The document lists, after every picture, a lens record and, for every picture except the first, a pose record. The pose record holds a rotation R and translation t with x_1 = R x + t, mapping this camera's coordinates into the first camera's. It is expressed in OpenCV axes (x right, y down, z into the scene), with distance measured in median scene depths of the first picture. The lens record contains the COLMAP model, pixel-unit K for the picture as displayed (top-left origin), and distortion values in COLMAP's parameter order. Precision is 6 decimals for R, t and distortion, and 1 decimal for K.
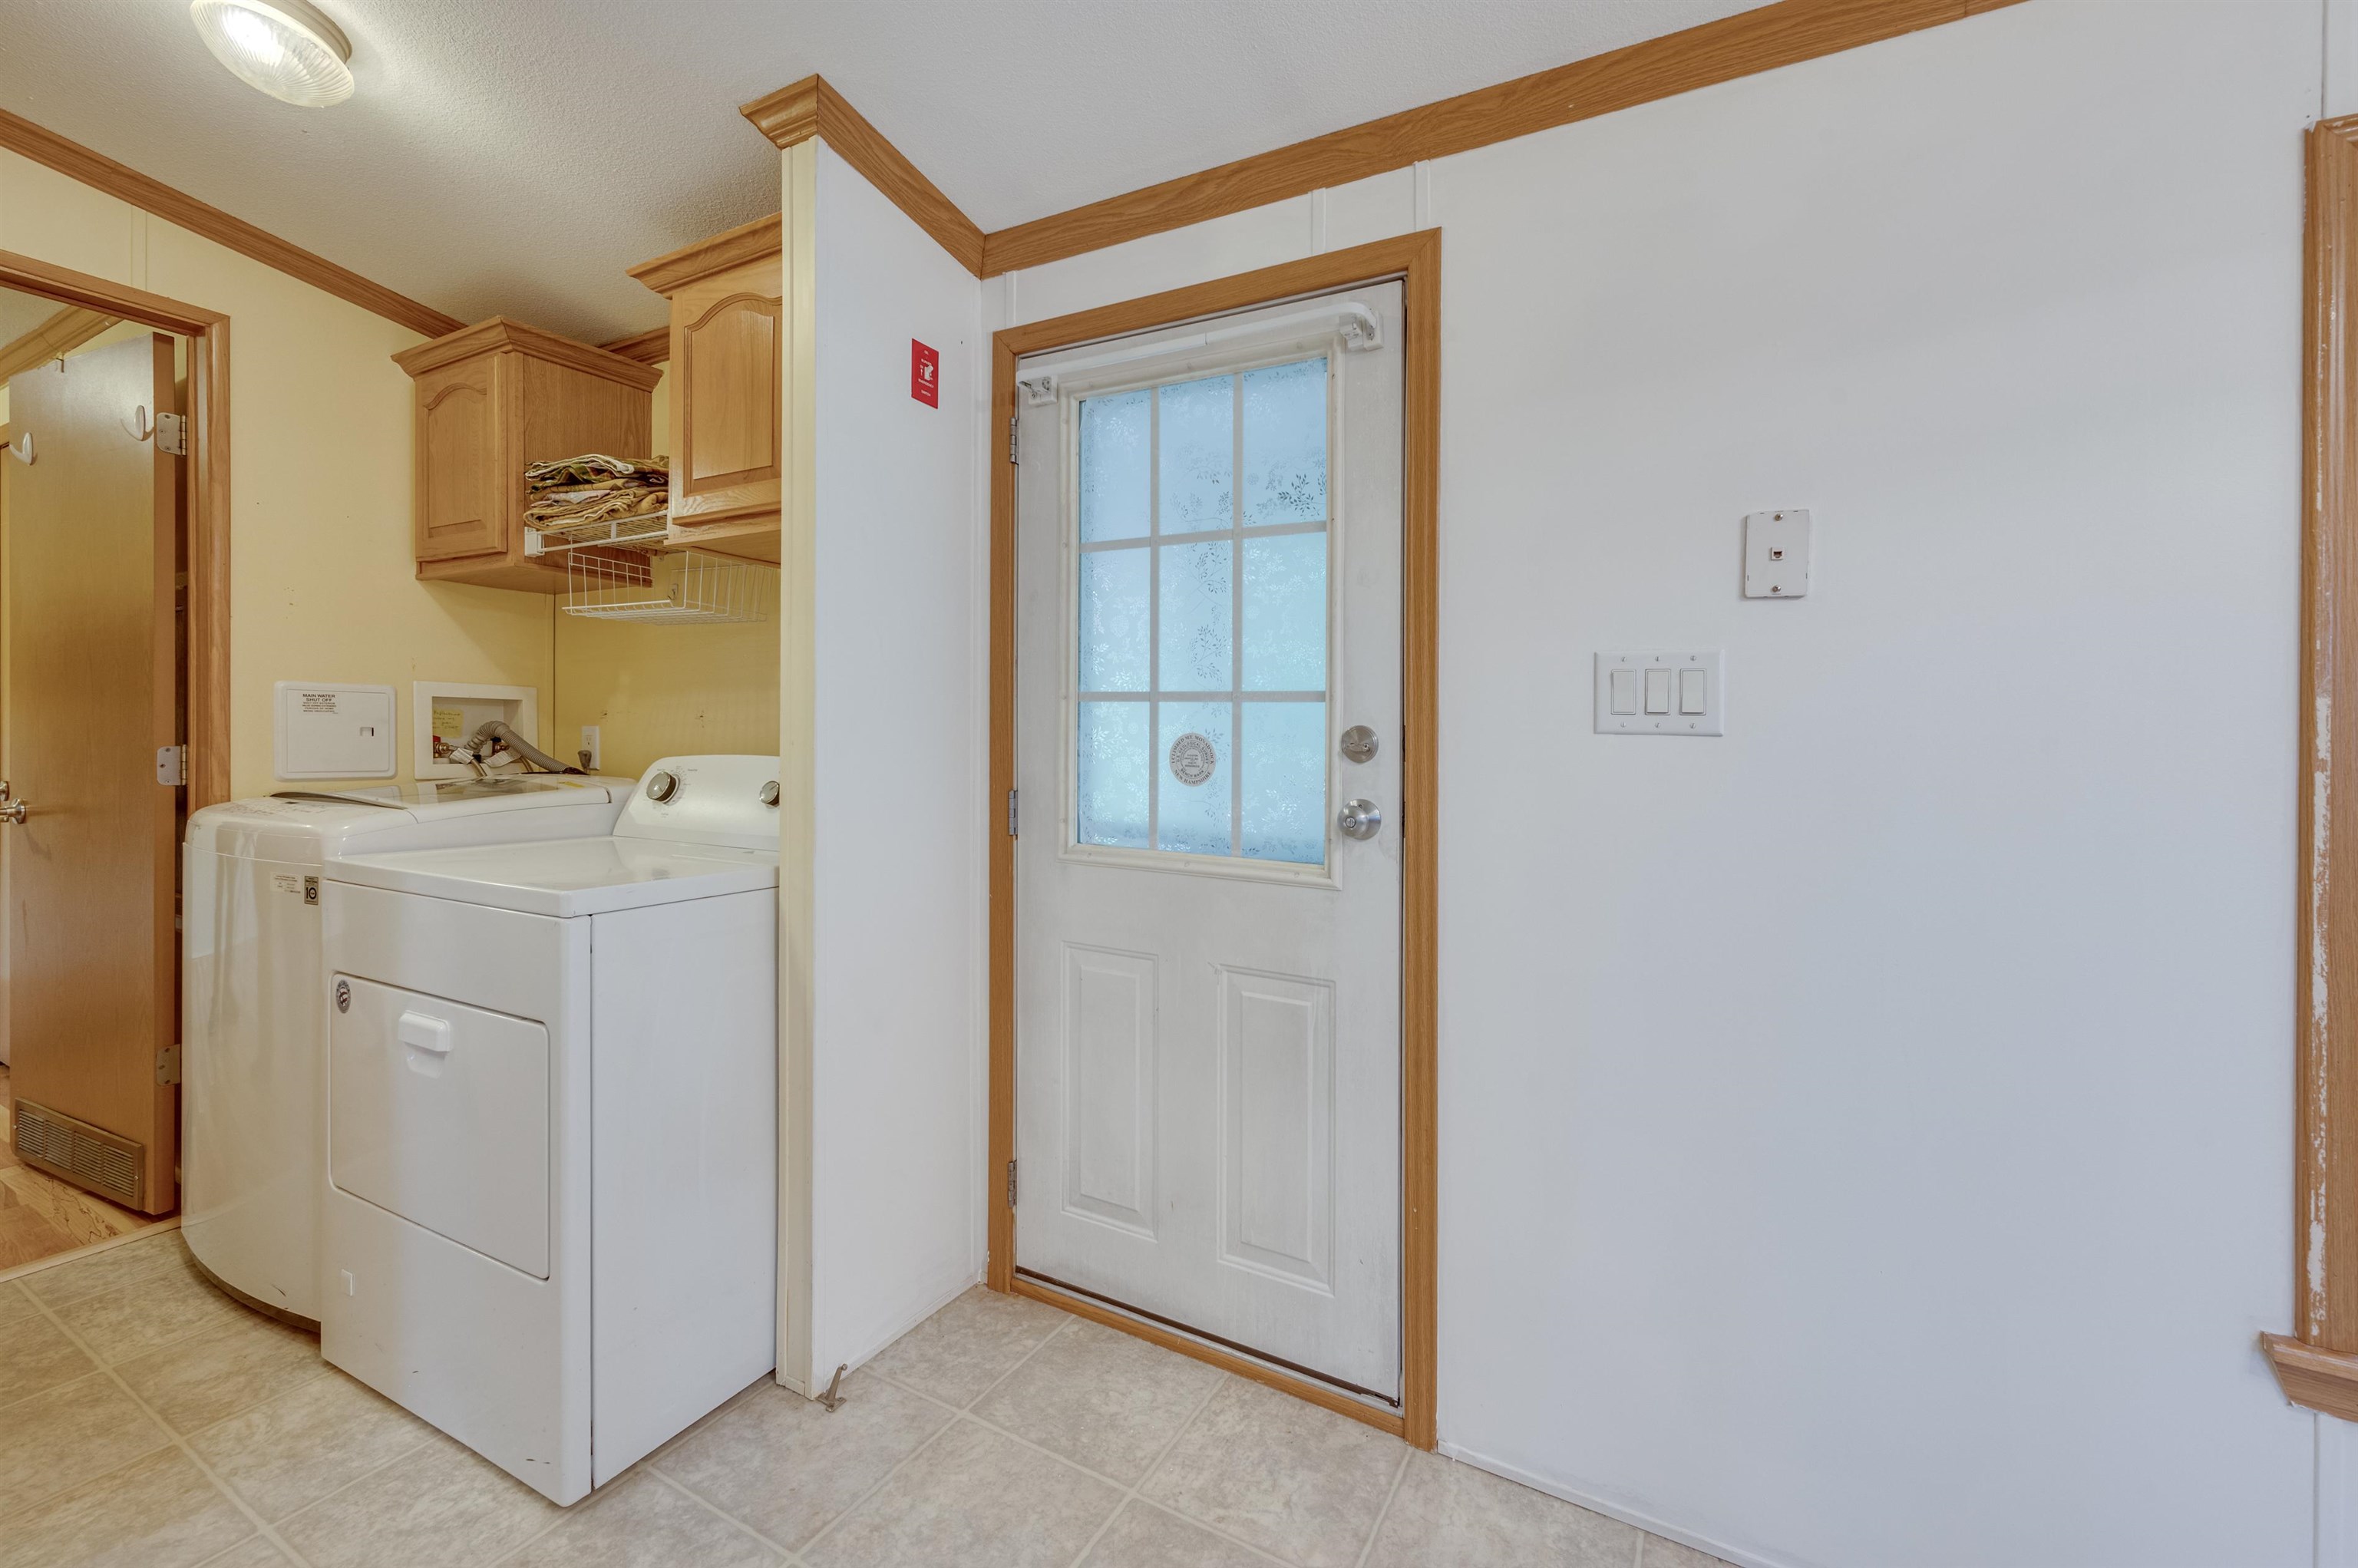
lens RADIAL K [[959.8, 0, 1201.2], [0, 959.8, 758.2], [0, 0, 1]] dist [0.000090, 0.000262]
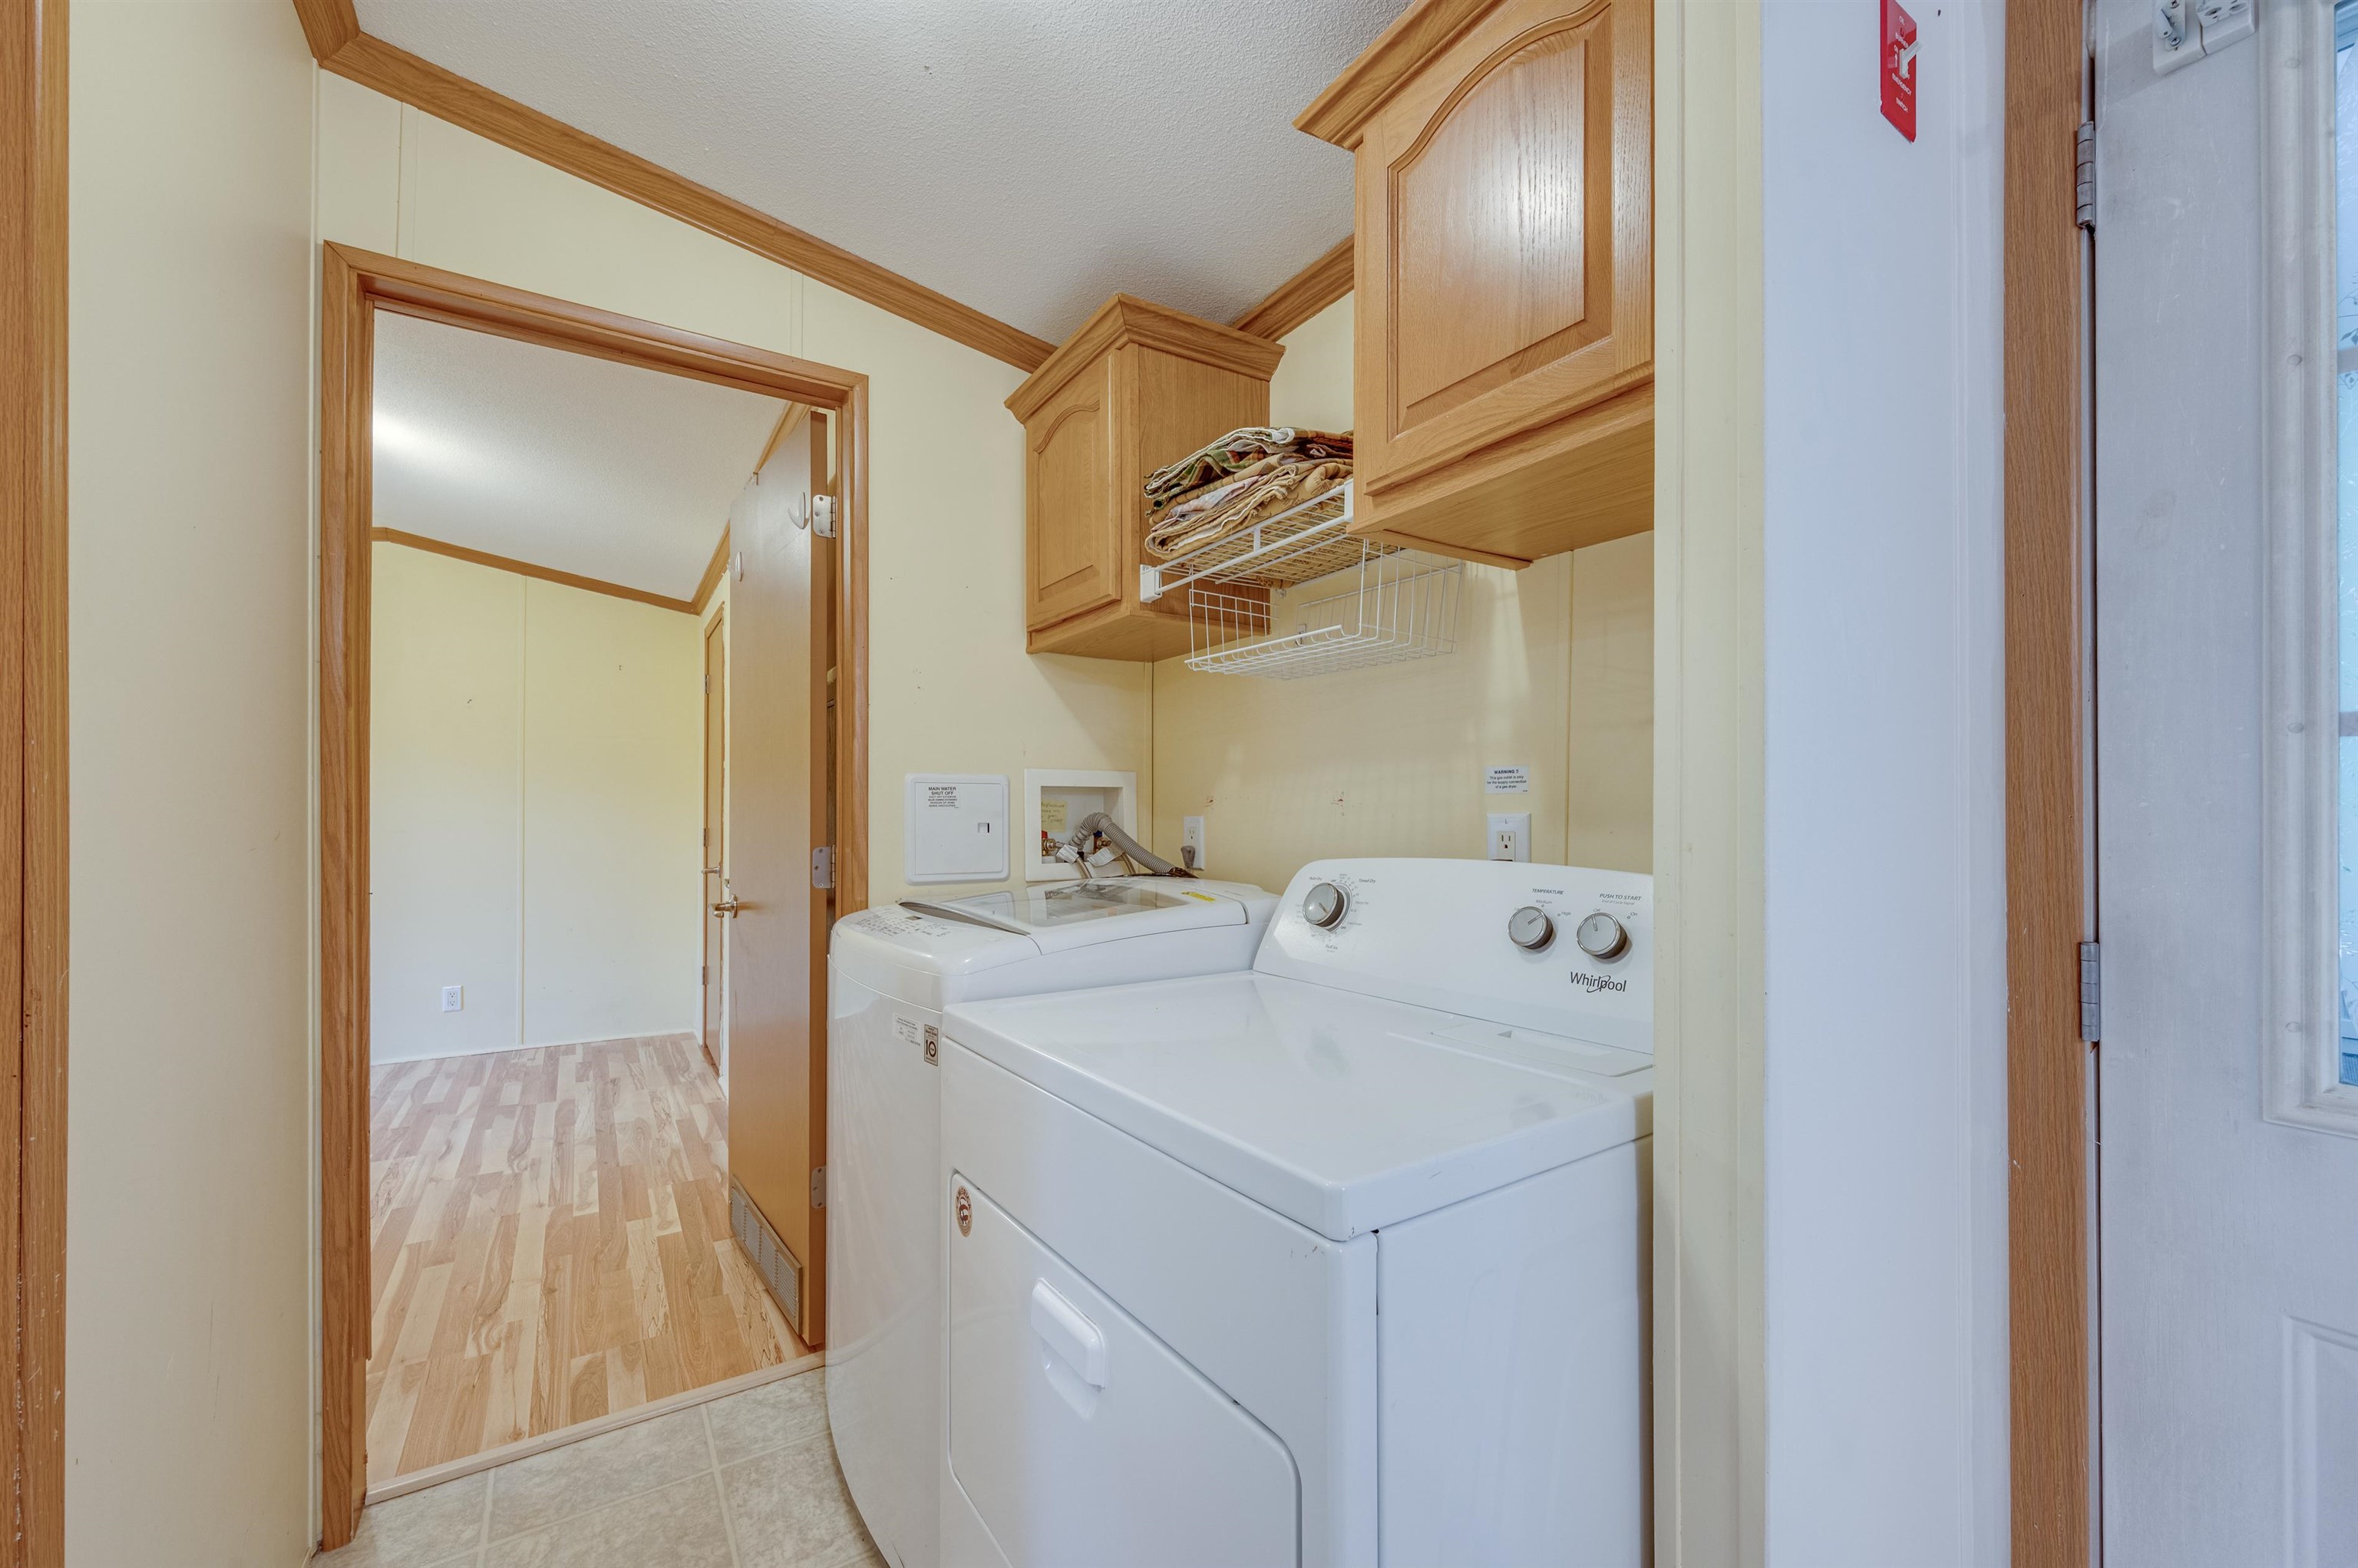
lens RADIAL K [[959.8, 0, 1178.7], [0, 959.8, 804.8], [0, 0, 1]] dist [0.000090, 0.000262]
pose [[0.874355, -0.025391, -0.484622, -0.312501], [0.008272, 0.999265, -0.037432, -0.016011], [0.485216, 0.028721, 0.873923, 0.347307]]
